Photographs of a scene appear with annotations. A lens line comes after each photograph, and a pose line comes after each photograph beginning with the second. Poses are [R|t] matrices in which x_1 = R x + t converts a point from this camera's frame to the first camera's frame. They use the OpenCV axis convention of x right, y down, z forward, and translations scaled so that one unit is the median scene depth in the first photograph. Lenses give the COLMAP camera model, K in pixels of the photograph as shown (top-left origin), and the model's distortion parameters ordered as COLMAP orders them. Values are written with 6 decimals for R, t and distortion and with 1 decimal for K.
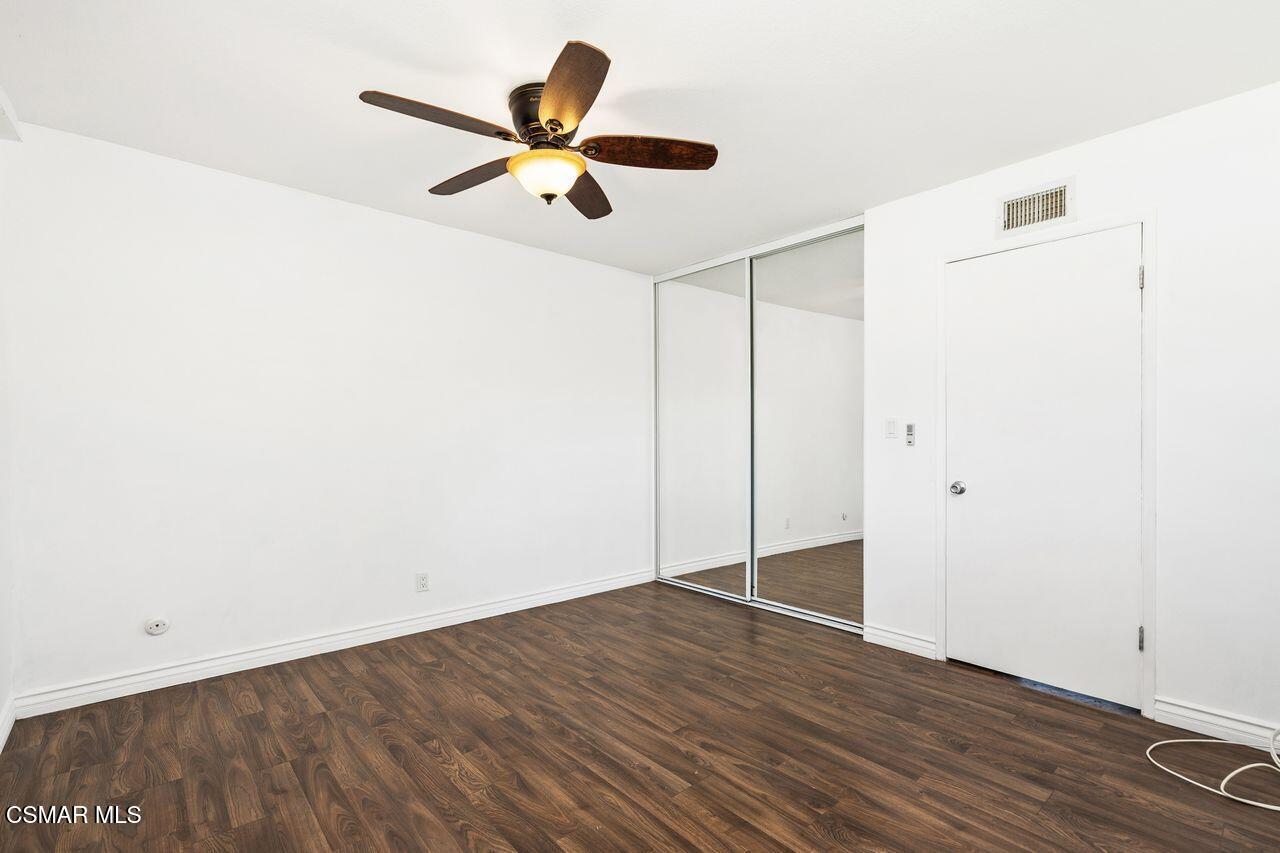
lens RADIAL K [[602.8, 0, 636.0], [0, 602.8, 426.4], [0, 0, 1]] dist [0.000399, 0.000633]
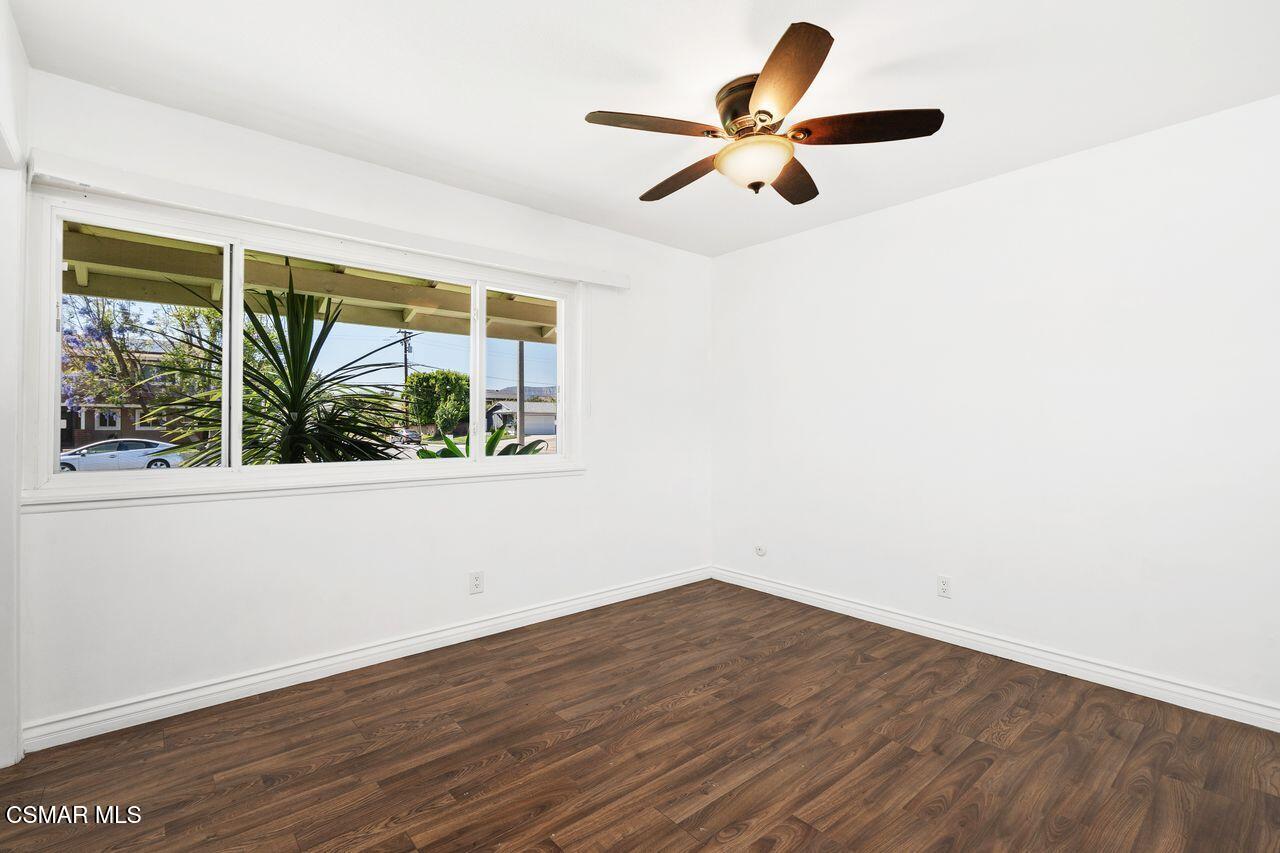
lens RADIAL K [[575.9, 0, 635.4], [0, 575.9, 427.4], [0, 0, 1]] dist [-0.005096, 0.001165]
pose [[-0.019551, 0.005100, -0.999796, 0.752038], [0.013484, 0.999897, 0.004837, 0.000530], [0.999718, -0.013386, -0.019618, 0.765688]]
